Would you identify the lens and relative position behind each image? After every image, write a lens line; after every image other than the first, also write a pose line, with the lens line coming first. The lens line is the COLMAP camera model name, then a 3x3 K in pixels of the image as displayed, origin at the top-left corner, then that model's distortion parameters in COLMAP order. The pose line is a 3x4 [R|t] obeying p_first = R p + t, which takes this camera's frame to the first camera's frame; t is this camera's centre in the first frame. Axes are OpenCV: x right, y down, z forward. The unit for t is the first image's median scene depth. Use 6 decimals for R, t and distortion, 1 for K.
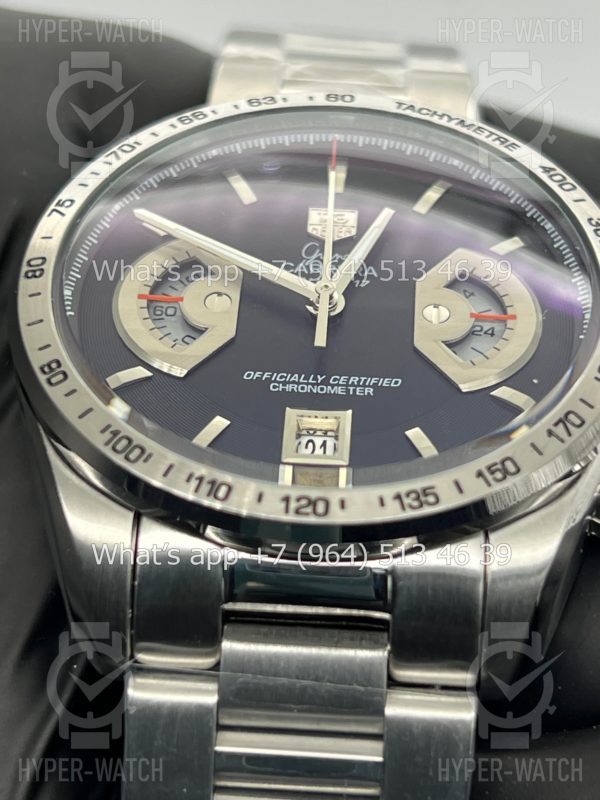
lens RADIAL K [[1918.0, 0, 308.7], [0, 1918.0, 371.4], [0, 0, 1]] dist [0.244839, 0.000000]
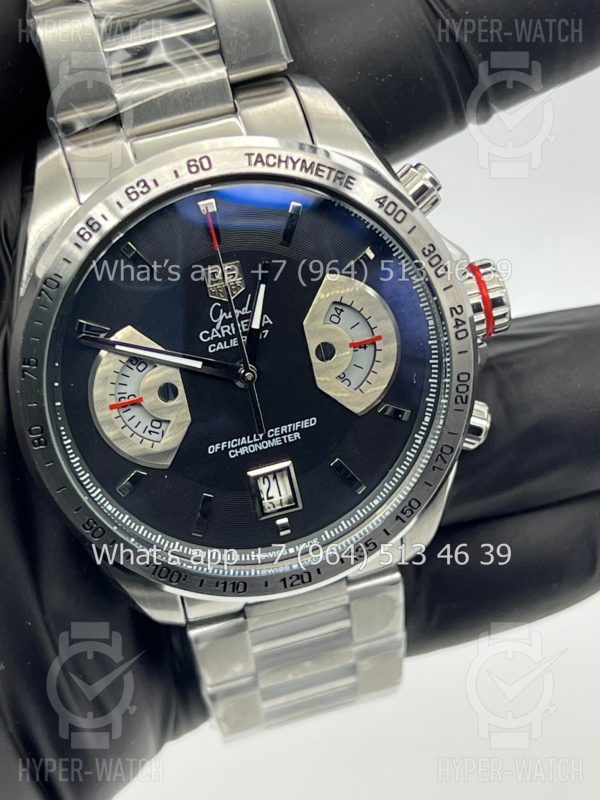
lens RADIAL K [[1918.0, 0, 295.7], [0, 1918.0, 415.5], [0, 0, 1]] dist [0.244839, 0.000000]
pose [[0.948450, -0.305244, 0.085253, -0.084470], [0.094447, 0.529006, 0.843346, -1.179150], [-0.302526, -0.791820, 0.530565, 0.263773]]
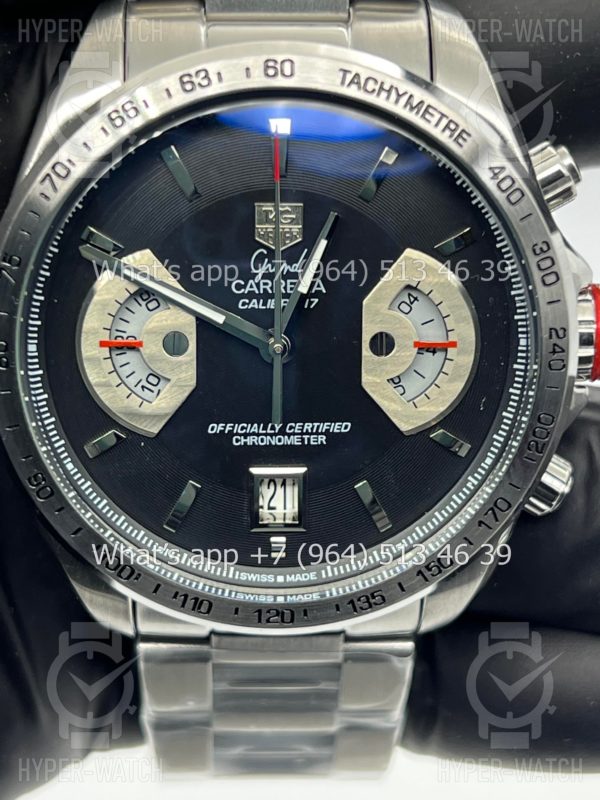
lens RADIAL K [[1918.0, 0, 290.8], [0, 1918.0, 412.8], [0, 0, 1]] dist [0.244839, 0.000000]
pose [[0.998439, -0.055764, 0.003020, 0.010876], [0.029463, 0.571923, 0.819778, -0.907015], [-0.047441, -0.818410, 0.572673, 0.374221]]
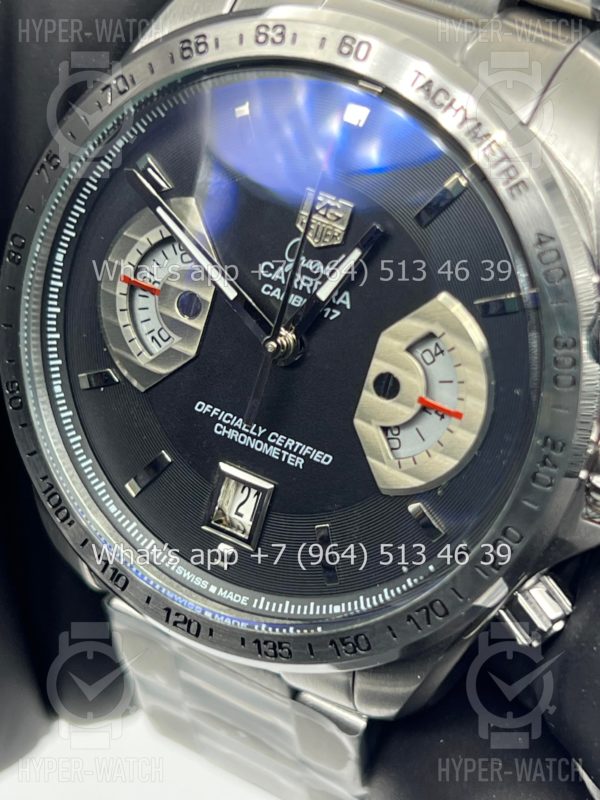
lens RADIAL K [[1918.0, 0, 302.0], [0, 1918.0, 402.2], [0, 0, 1]] dist [0.244839, 0.000000]
pose [[0.868539, 0.307800, -0.388458, 0.408736], [0.135175, 0.606953, 0.783158, -0.786372], [0.476831, -0.732713, 0.485555, 0.536214]]
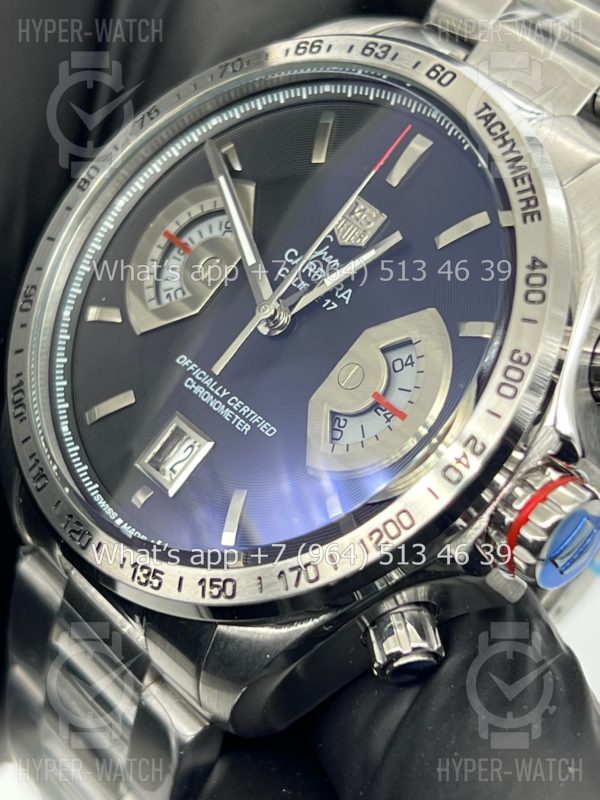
lens RADIAL K [[1918.0, 0, 292.2], [0, 1918.0, 398.0], [0, 0, 1]] dist [0.244839, 0.000000]
pose [[0.667299, 0.458153, -0.587204, 0.641335], [-0.102739, 0.837502, 0.536689, -0.555161], [0.737670, -0.297803, 0.605934, 0.397958]]
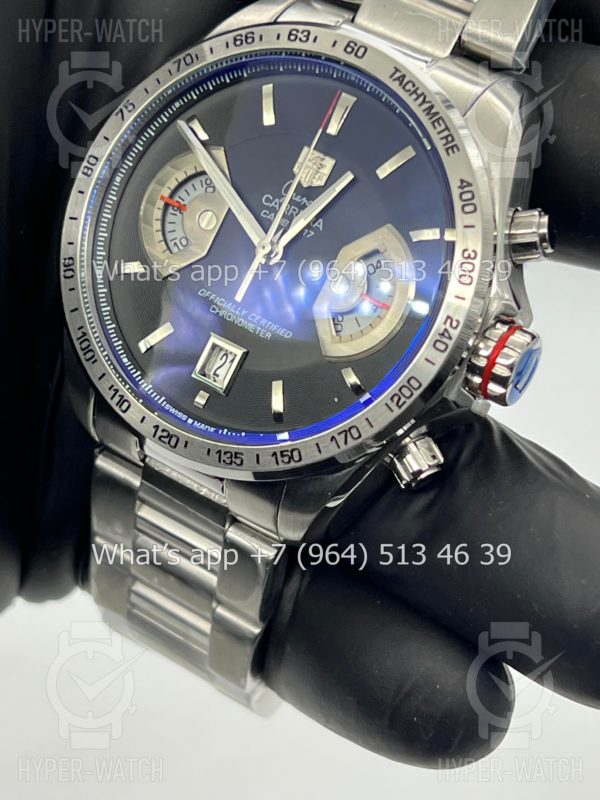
lens RADIAL K [[1918.0, 0, 294.7], [0, 1918.0, 410.6], [0, 0, 1]] dist [0.244839, 0.000000]
pose [[0.843920, 0.371490, -0.387033, 0.609684], [-0.031191, 0.754202, 0.655901, -0.867075], [0.535562, -0.541456, 0.648073, 0.068740]]
